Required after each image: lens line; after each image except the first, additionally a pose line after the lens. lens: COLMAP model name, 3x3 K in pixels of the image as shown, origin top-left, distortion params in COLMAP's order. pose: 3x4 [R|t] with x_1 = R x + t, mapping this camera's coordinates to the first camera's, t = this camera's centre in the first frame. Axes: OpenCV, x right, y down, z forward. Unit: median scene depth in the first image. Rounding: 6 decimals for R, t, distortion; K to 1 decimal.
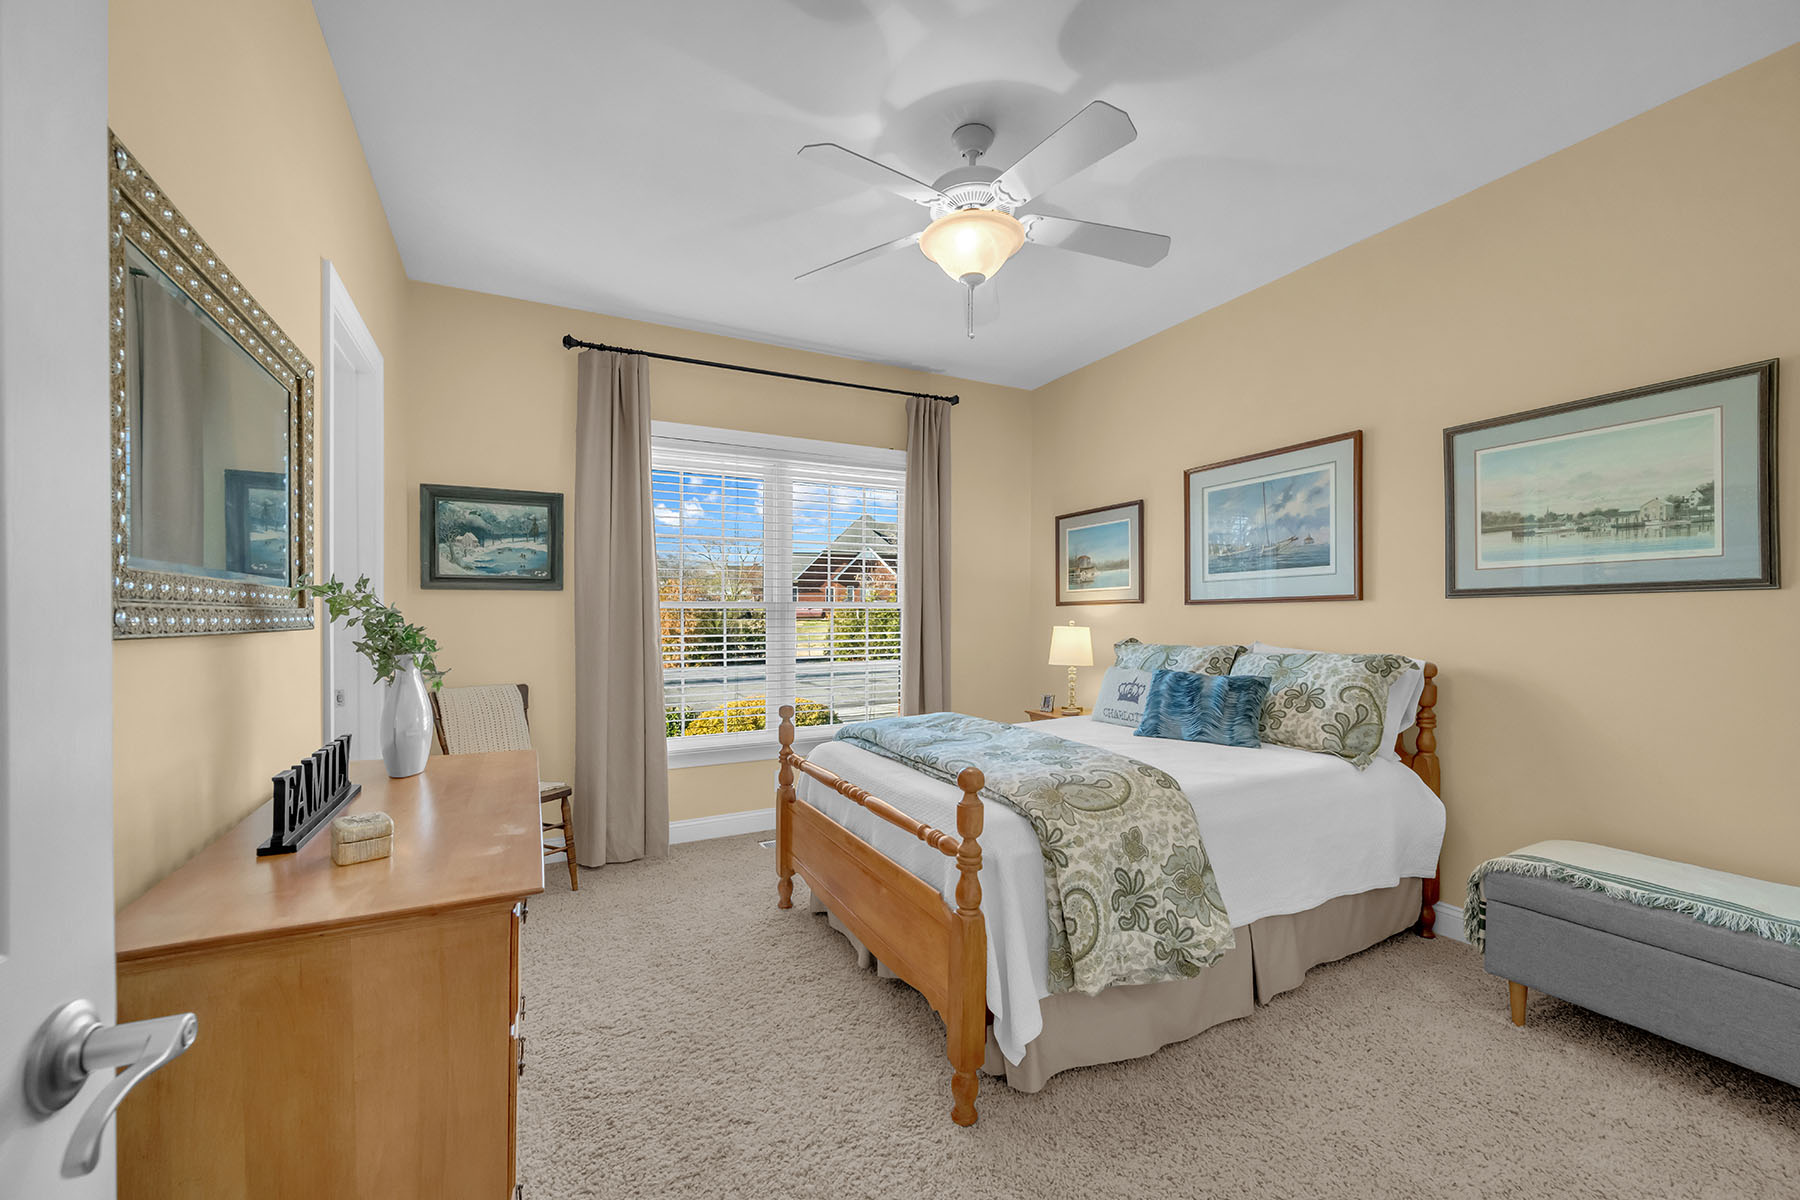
lens RADIAL K [[704.9, 0, 899.3], [0, 704.9, 609.5], [0, 0, 1]] dist [0.001959, 0.000086]
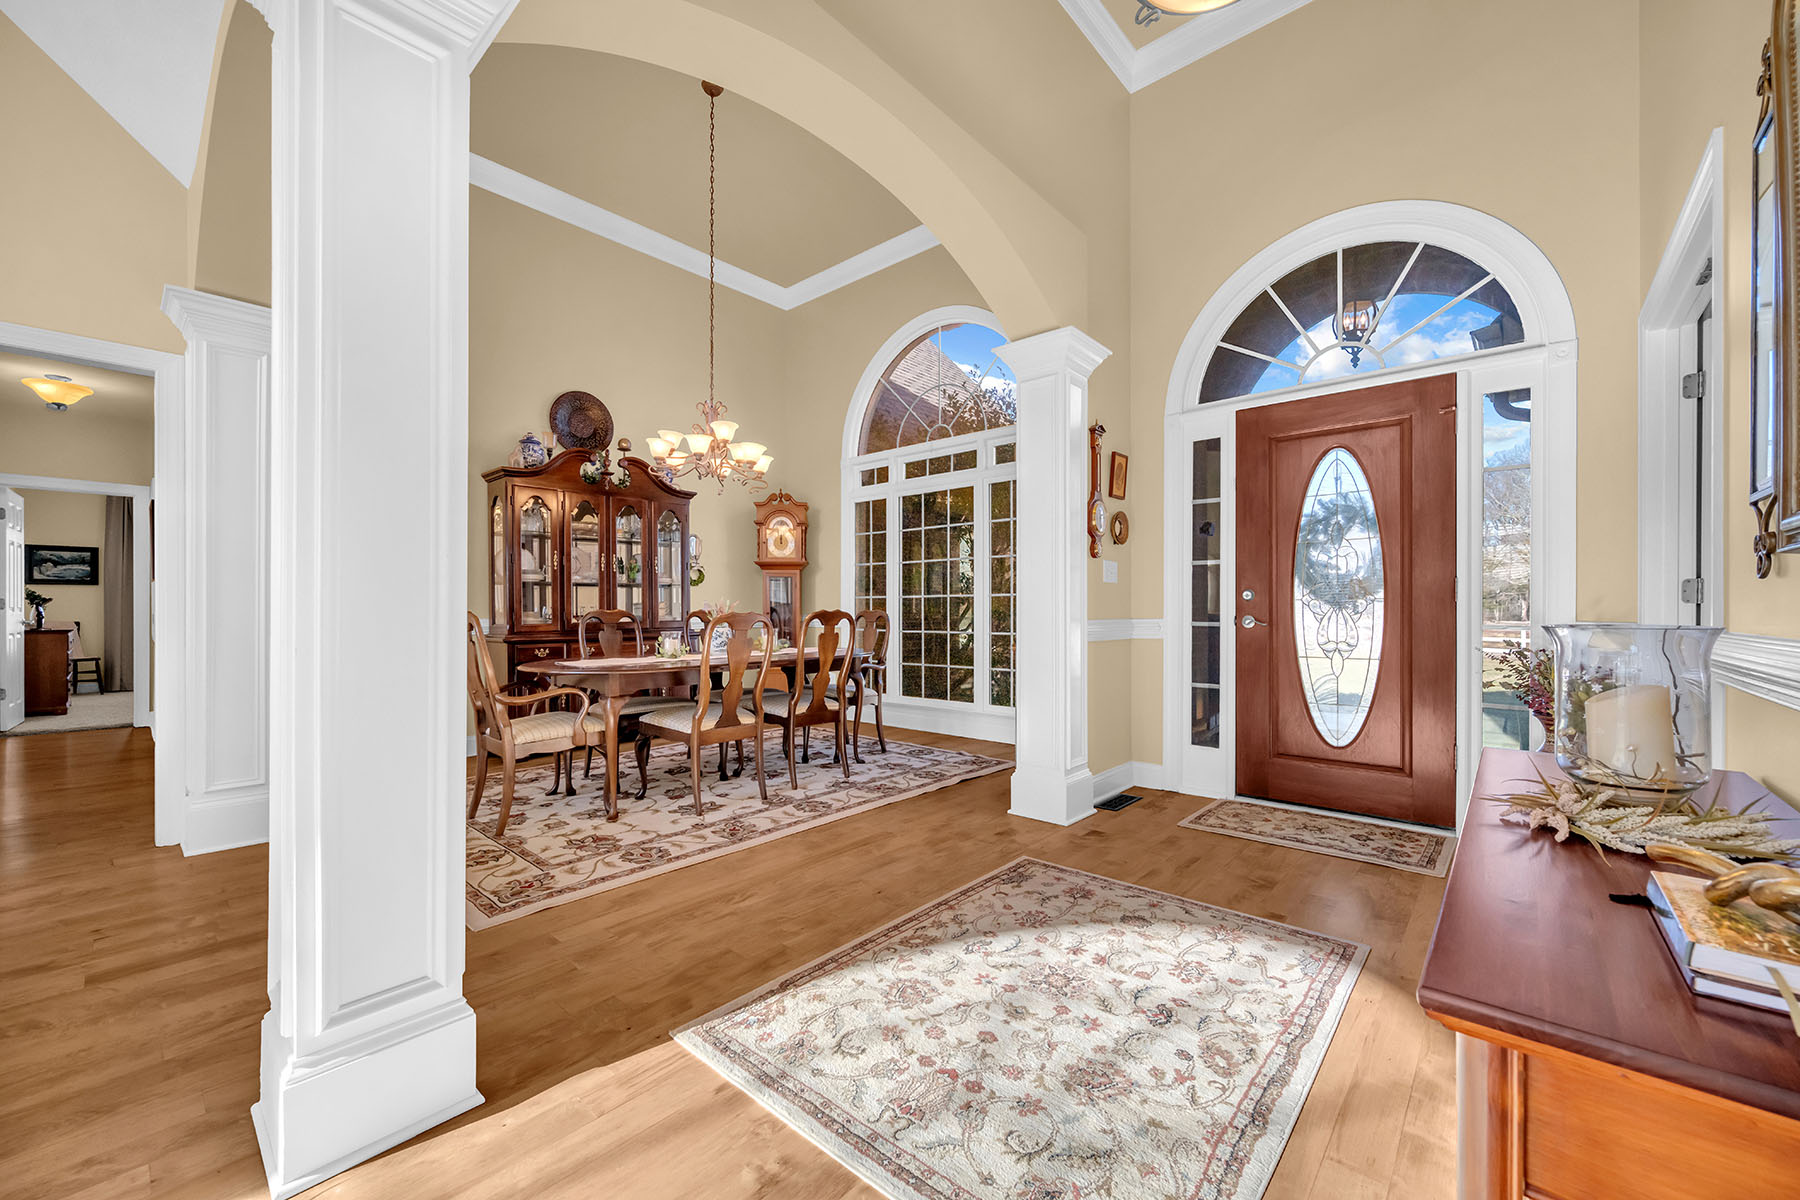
lens RADIAL K [[704.9, 0, 898.6], [0, 704.9, 609.3], [0, 0, 1]] dist [0.001959, 0.000086]
pose [[0.934909, 0.003585, 0.354869, 1.369620], [-0.004618, 0.999987, 0.002063, 0.043673], [-0.354857, -0.003567, 0.934914, -2.505408]]
